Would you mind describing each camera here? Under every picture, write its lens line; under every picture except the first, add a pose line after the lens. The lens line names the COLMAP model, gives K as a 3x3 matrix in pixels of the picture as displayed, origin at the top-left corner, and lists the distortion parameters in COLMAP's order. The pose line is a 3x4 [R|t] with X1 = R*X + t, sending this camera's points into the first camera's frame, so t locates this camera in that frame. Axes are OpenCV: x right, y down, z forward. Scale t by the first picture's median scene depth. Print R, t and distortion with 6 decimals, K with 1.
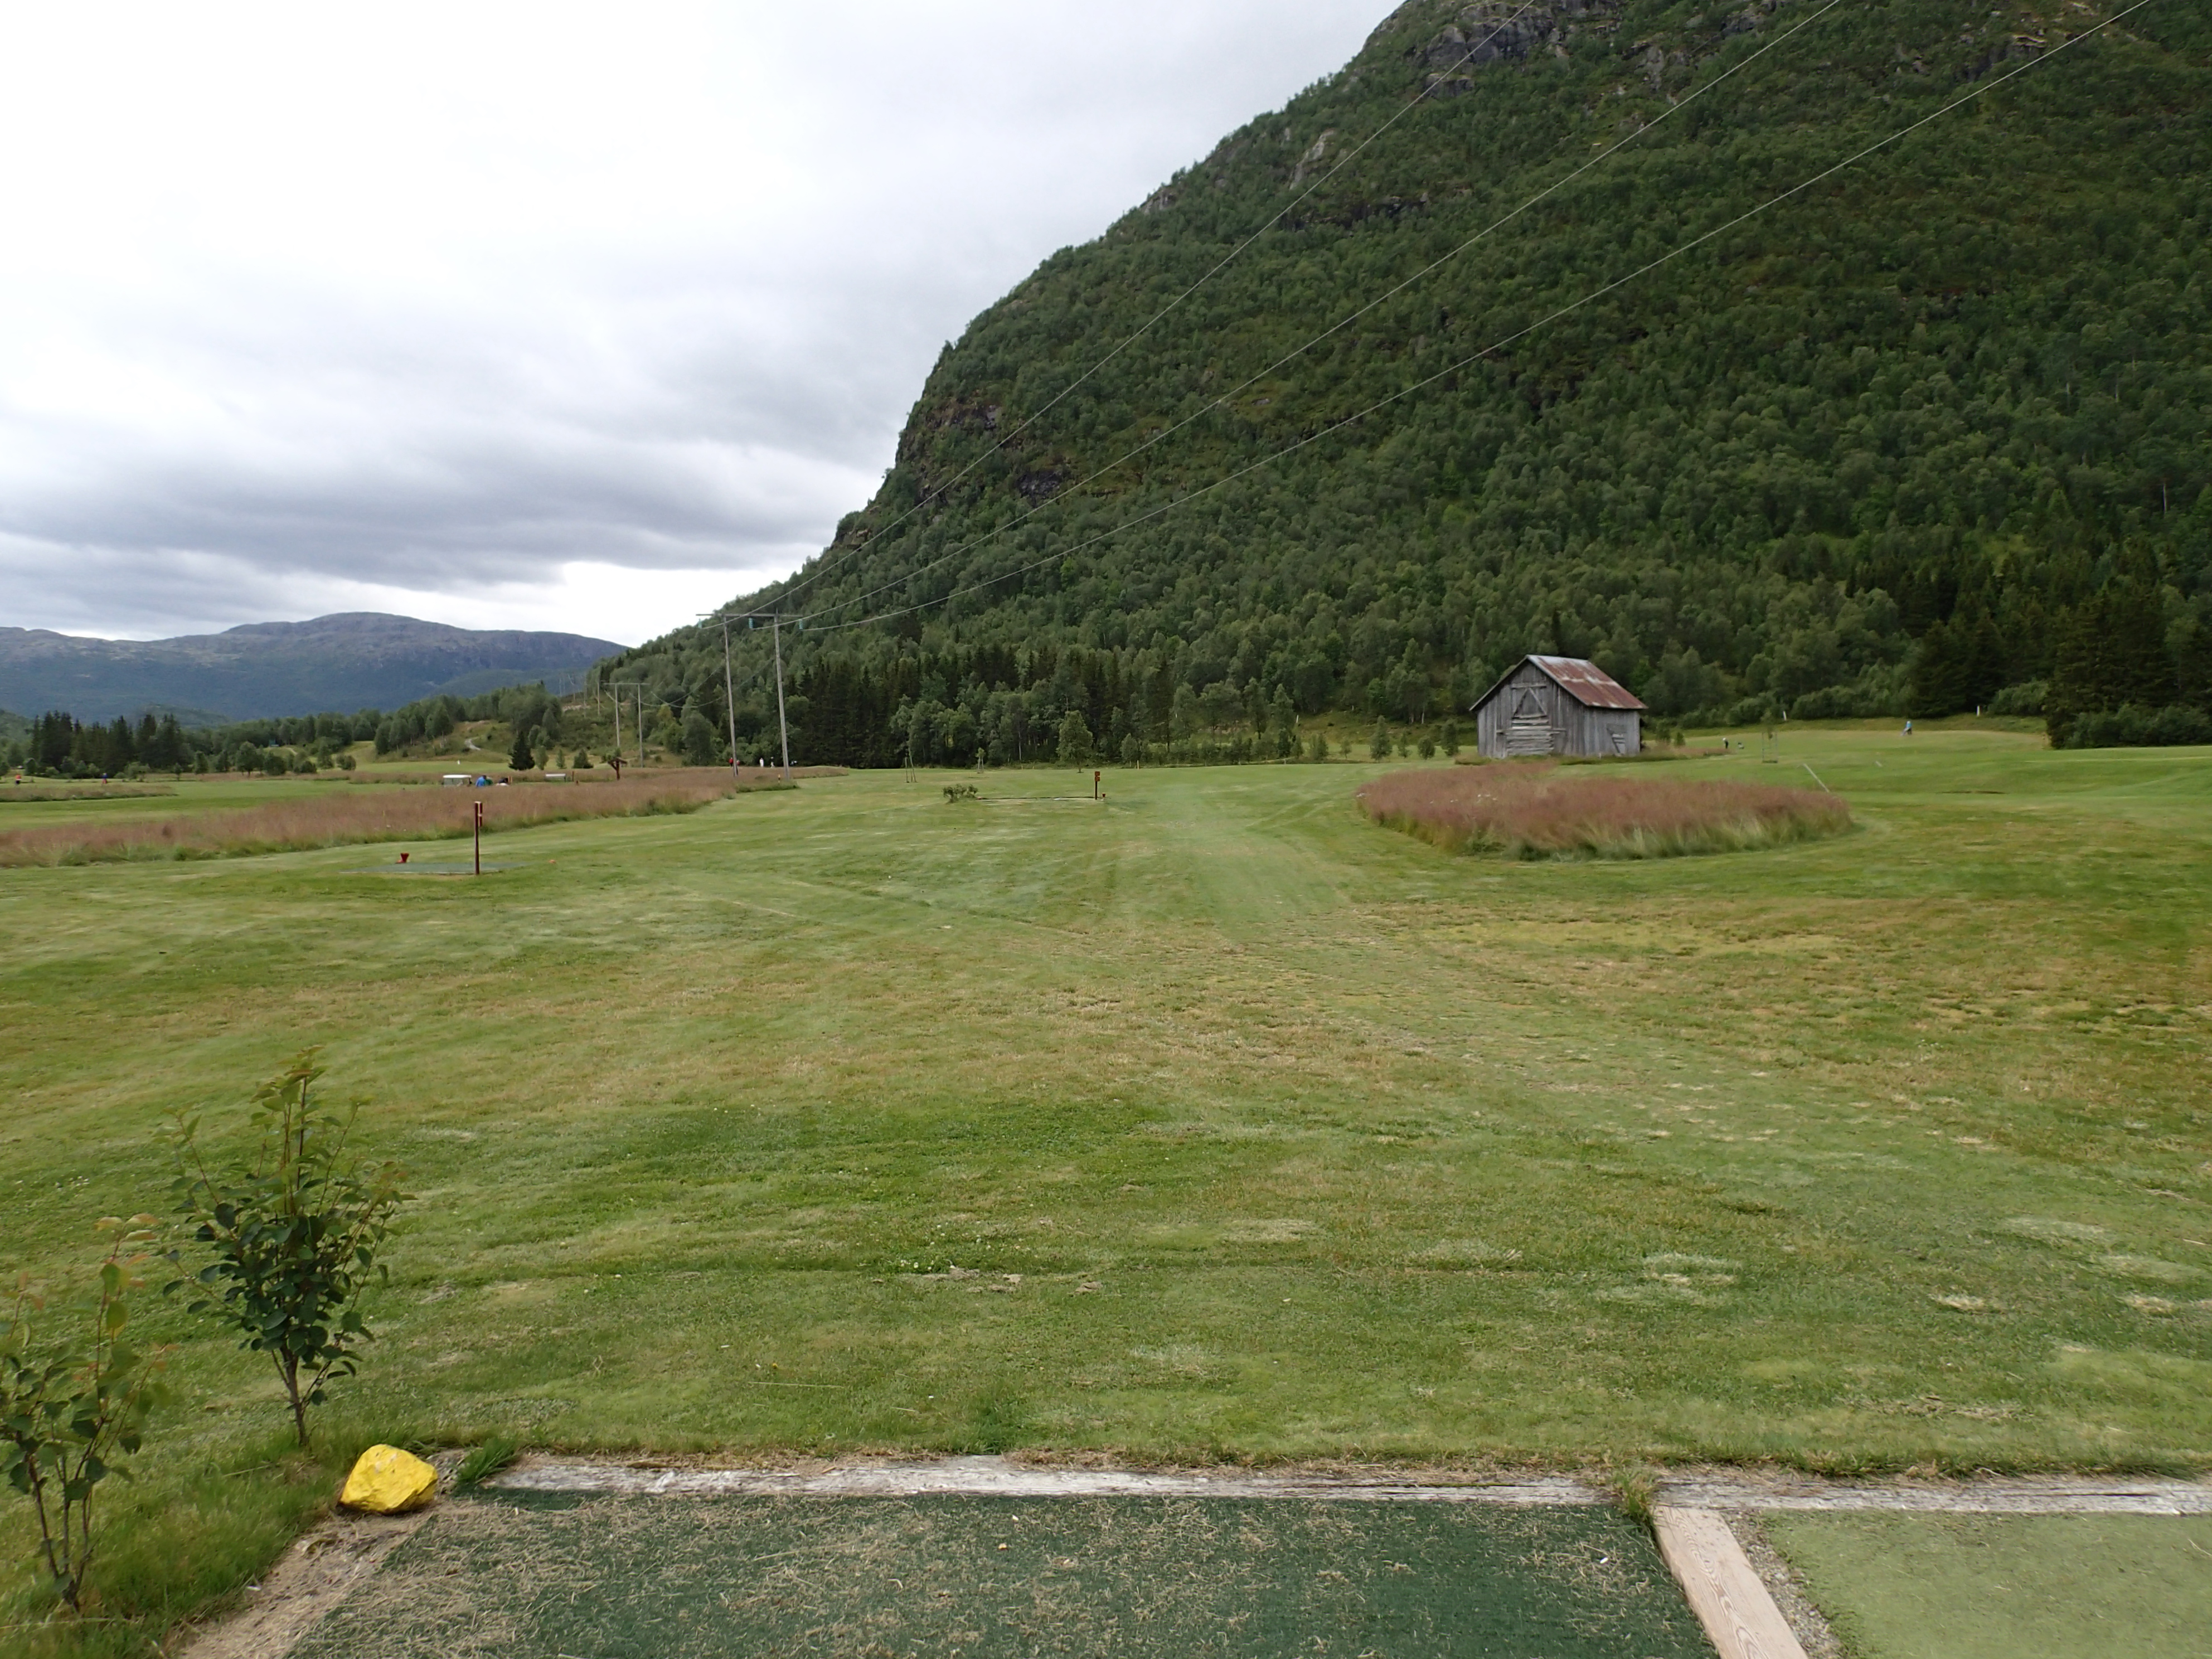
lens RADIAL K [[1654.4, 0, 1131.8], [0, 1654.4, 815.8], [0, 0, 1]] dist [0.012264, 0.002895]
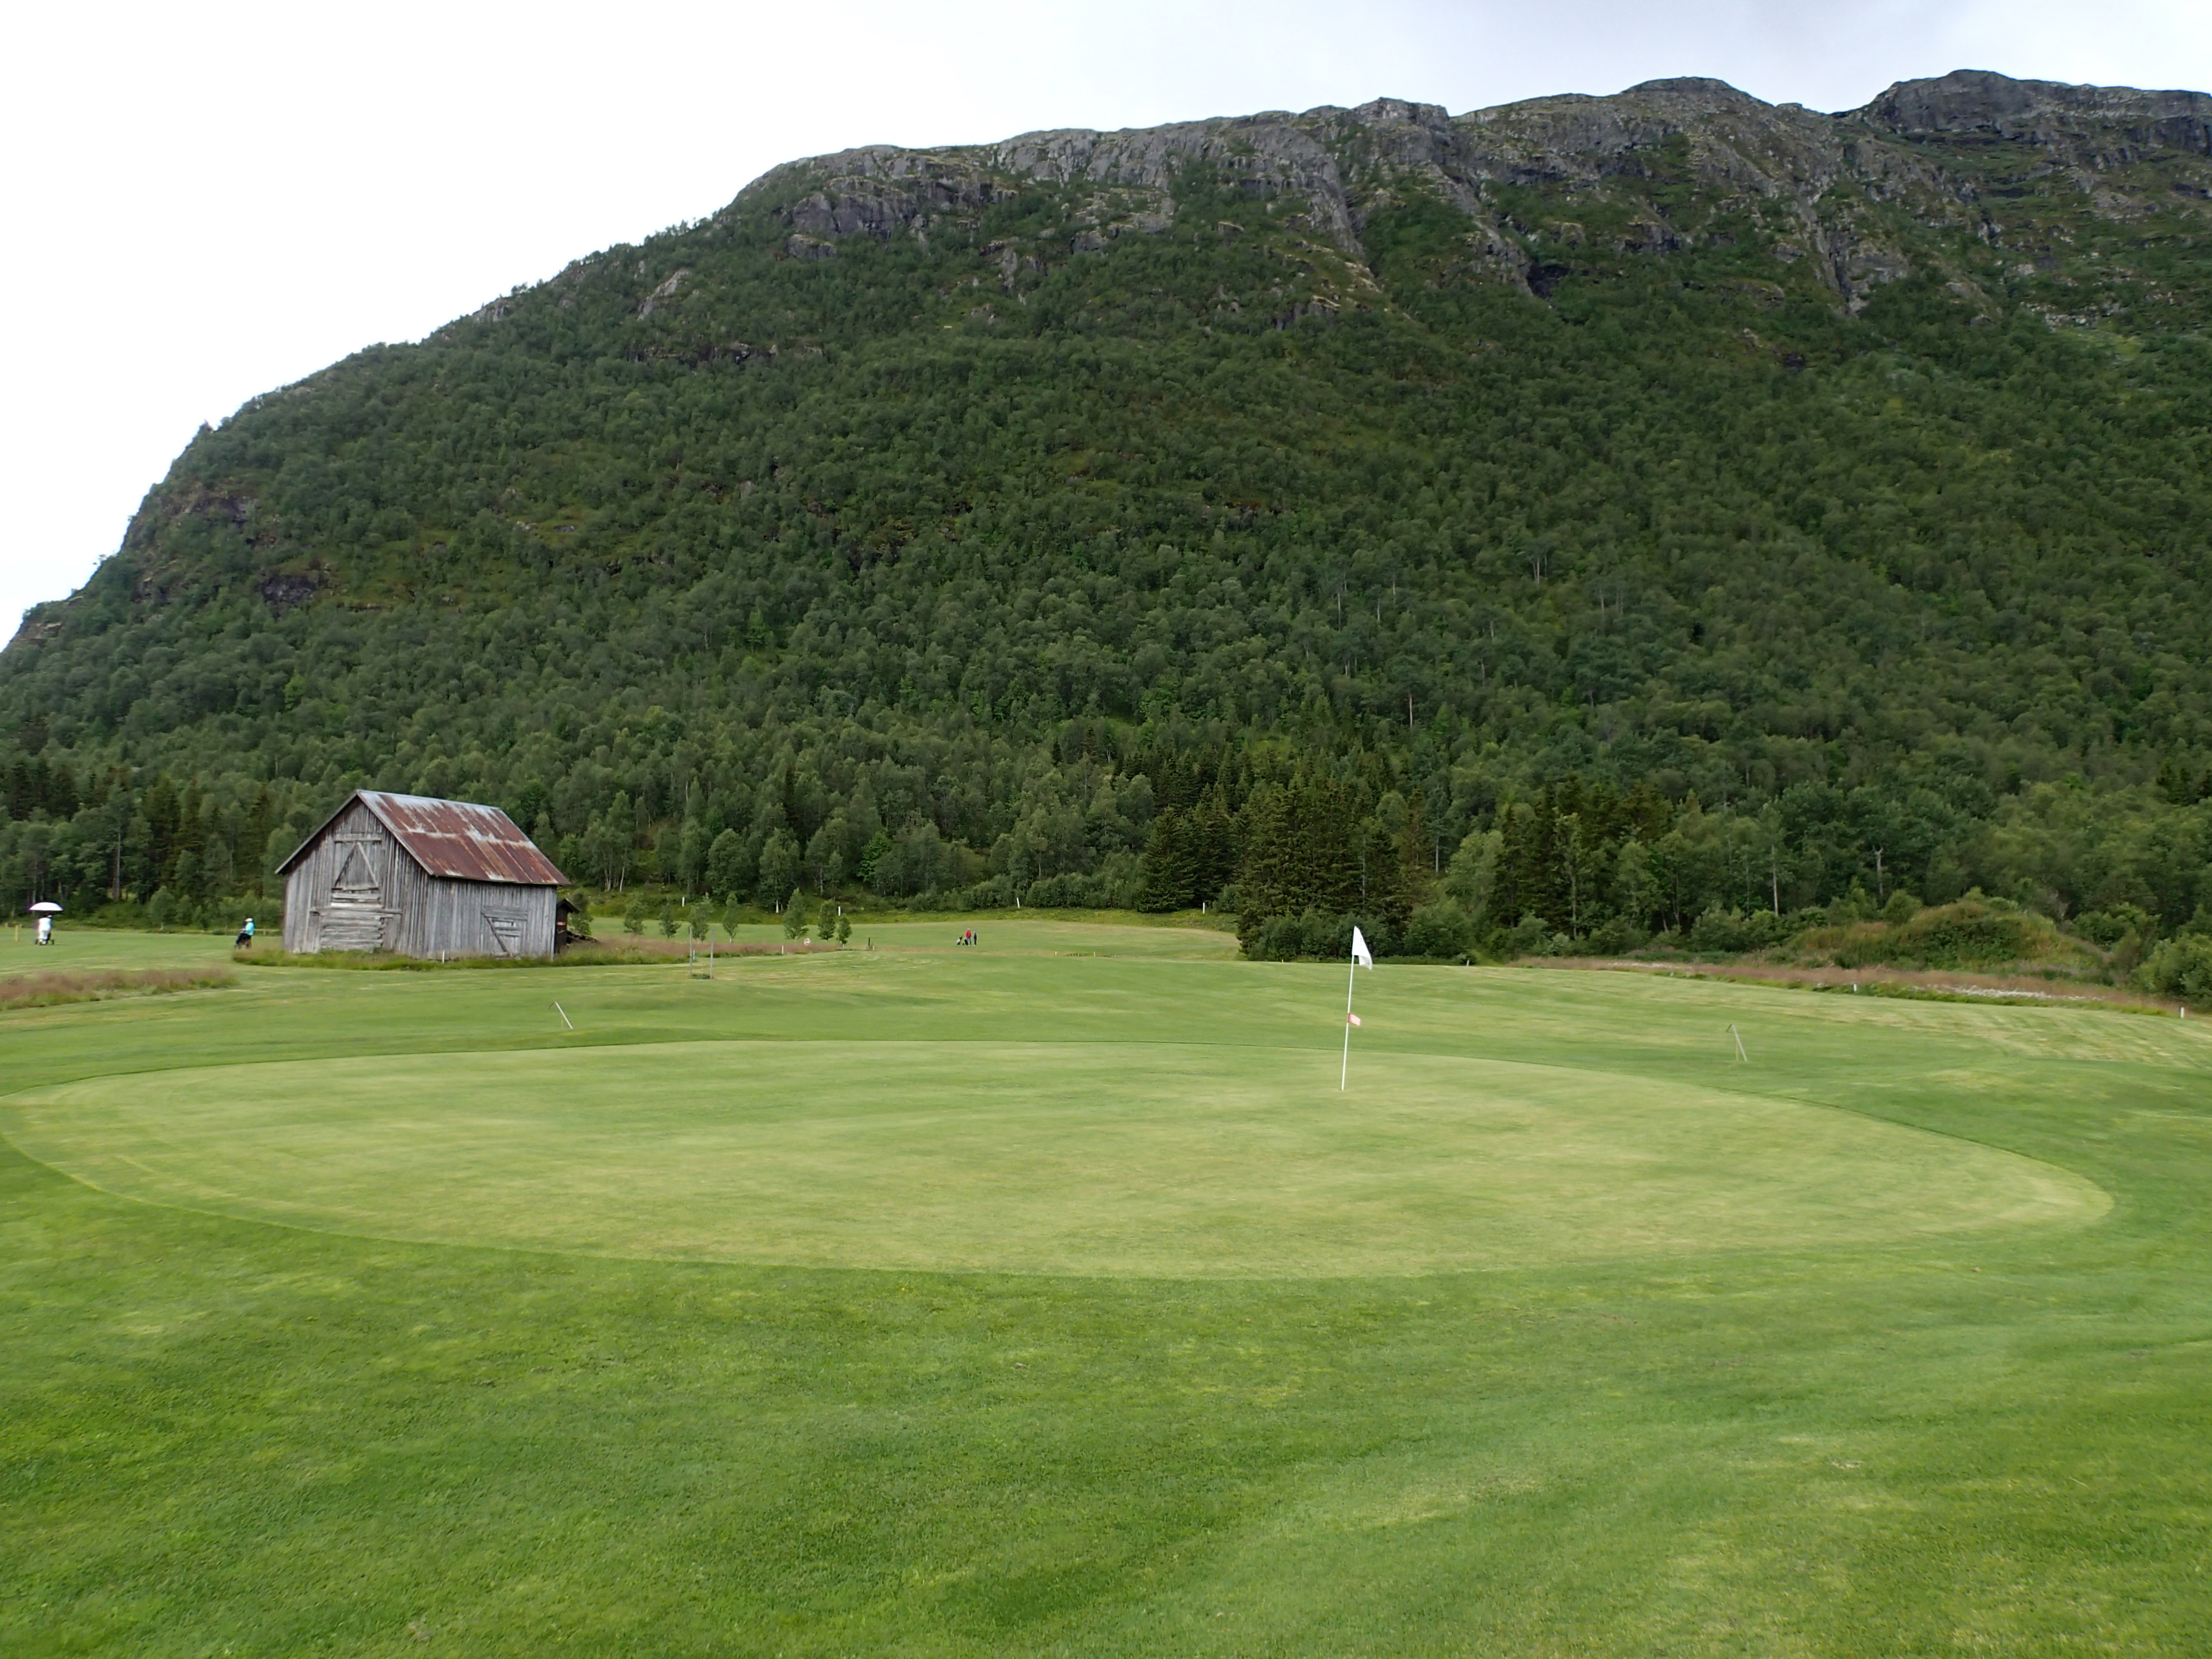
lens RADIAL K [[1654.4, 0, 1131.8], [0, 1654.4, 815.8], [0, 0, 1]] dist [0.012264, 0.002895]
pose [[0.933046, 0.065252, 0.353791, 0.065432], [-0.028816, 0.993809, -0.107298, -0.006379], [-0.358602, 0.089920, 0.929150, 0.070225]]
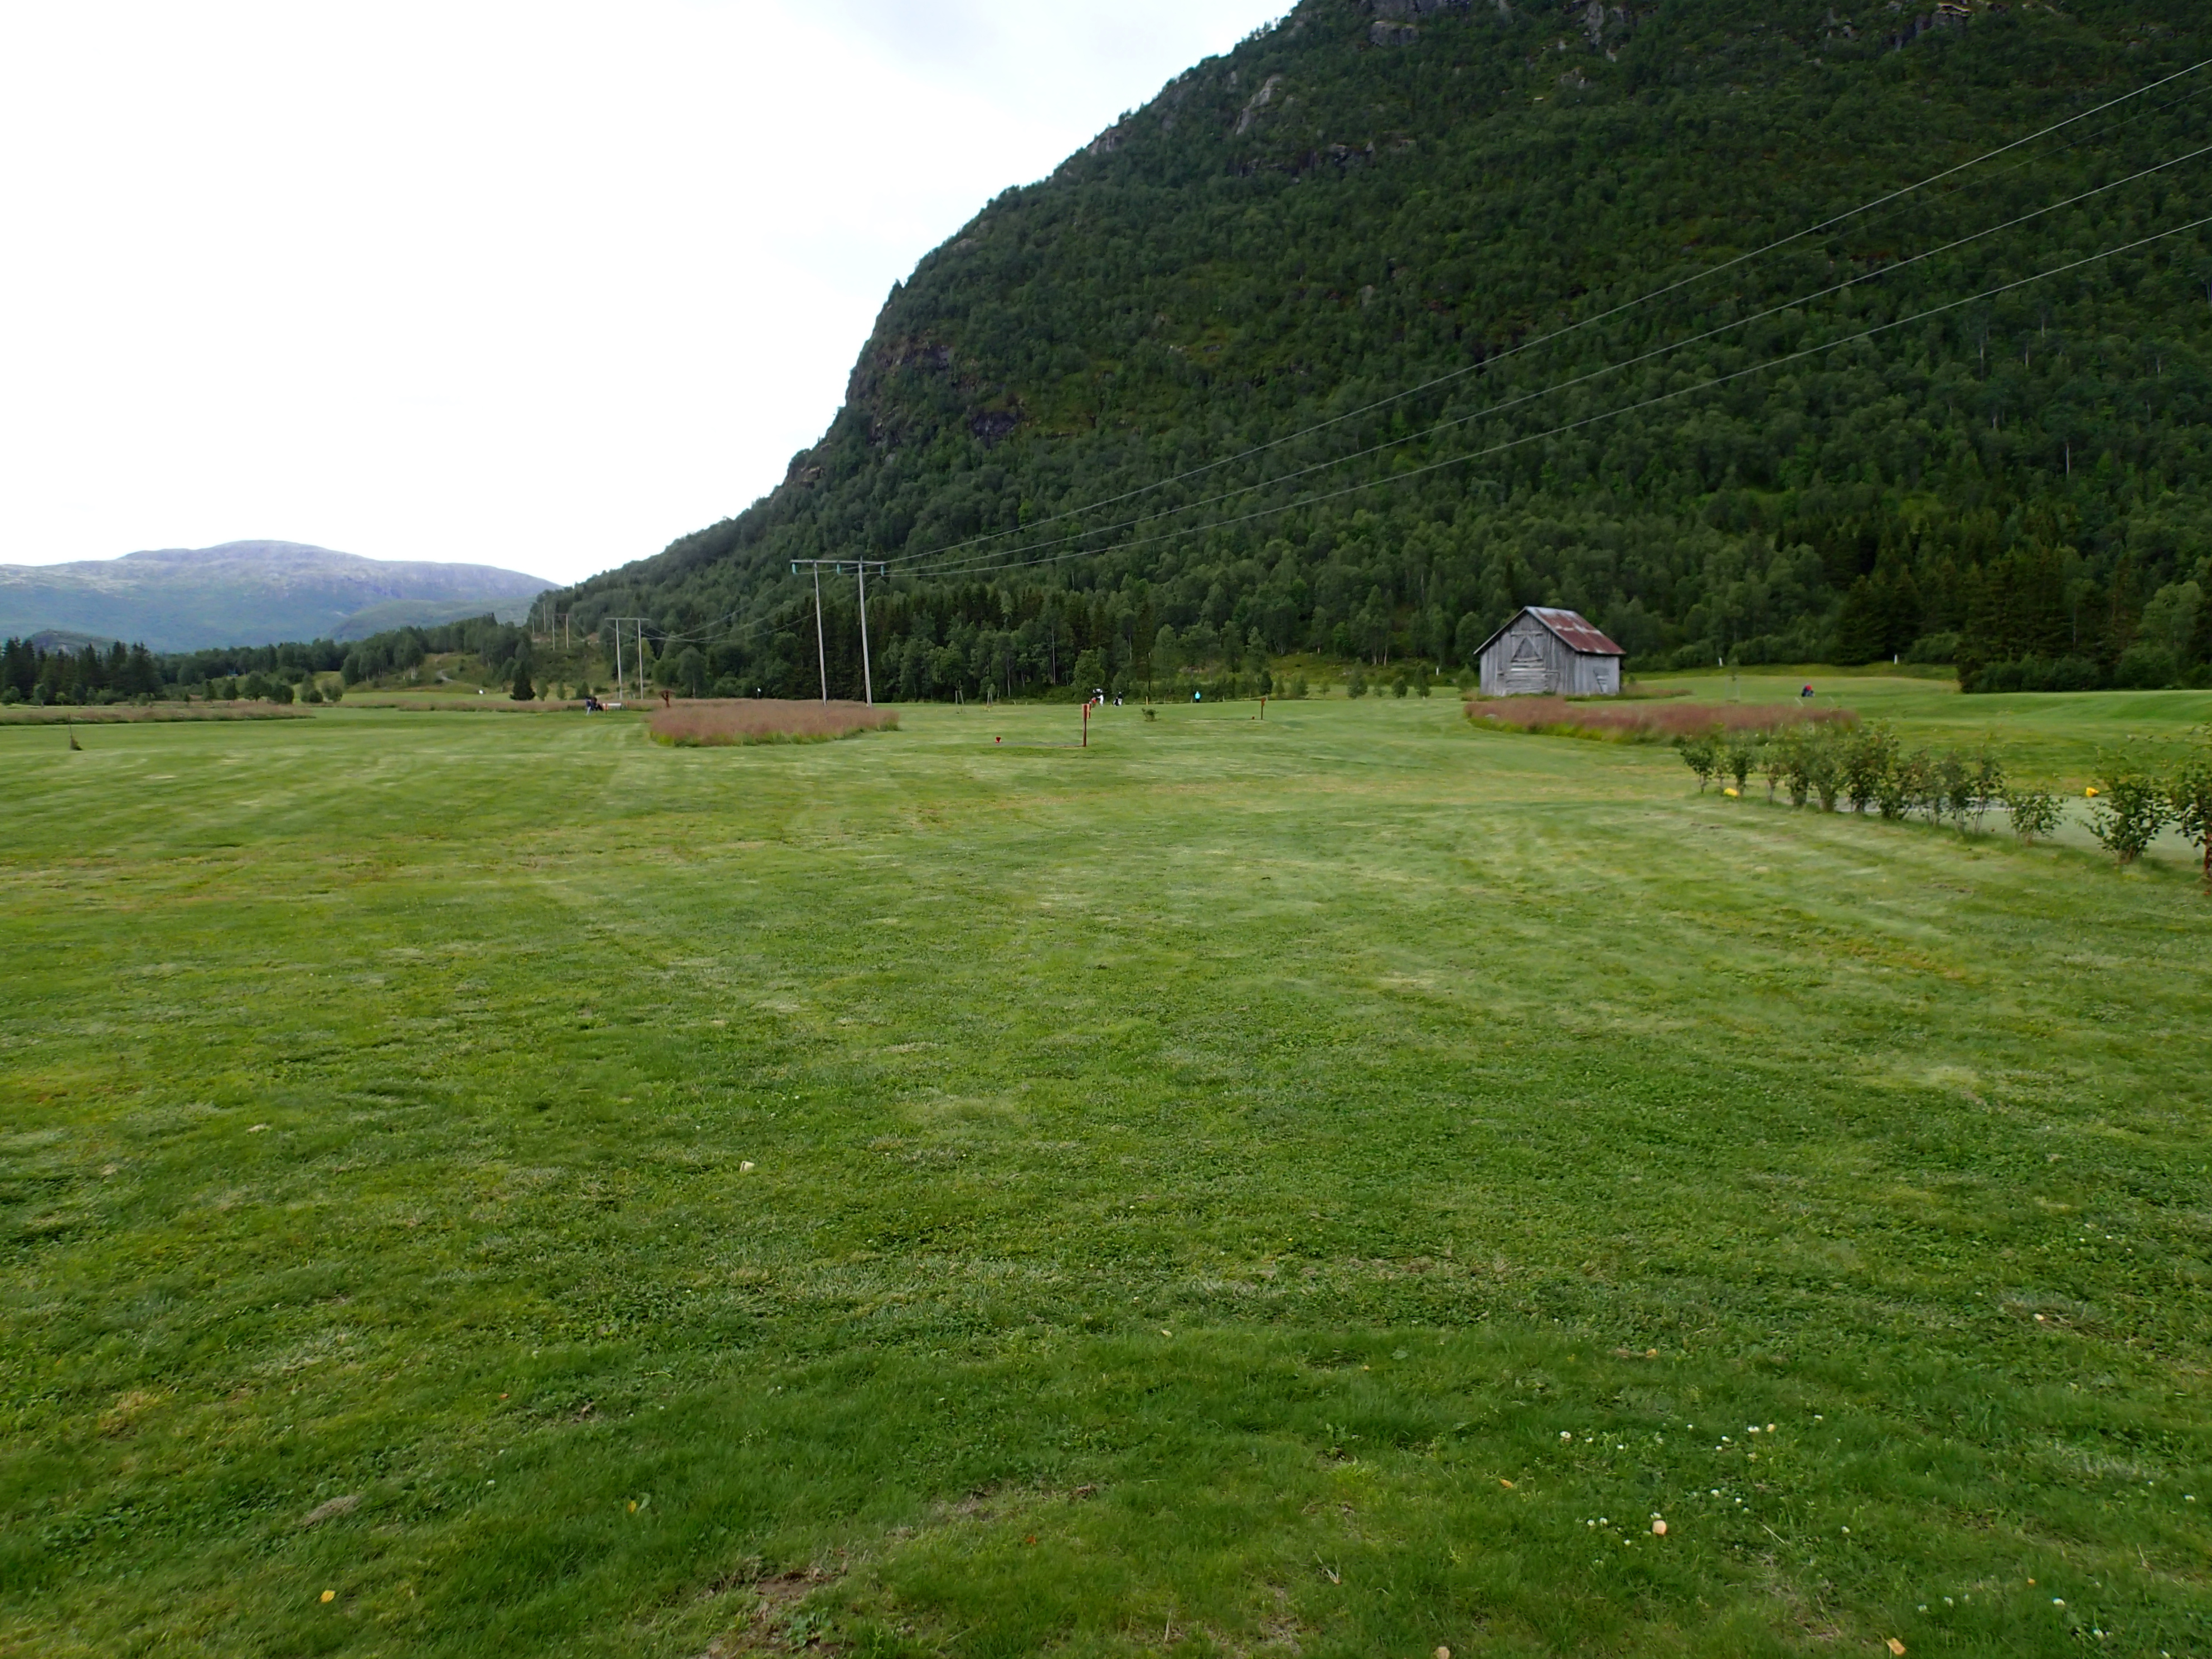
lens RADIAL K [[1654.4, 0, 1131.8], [0, 1654.4, 815.8], [0, 0, 1]] dist [0.012264, 0.002895]
pose [[0.998884, 0.006652, 0.046769, -0.020103], [-0.008350, 0.999310, 0.036197, 0.002118], [-0.046496, -0.036547, 0.998250, -0.033180]]
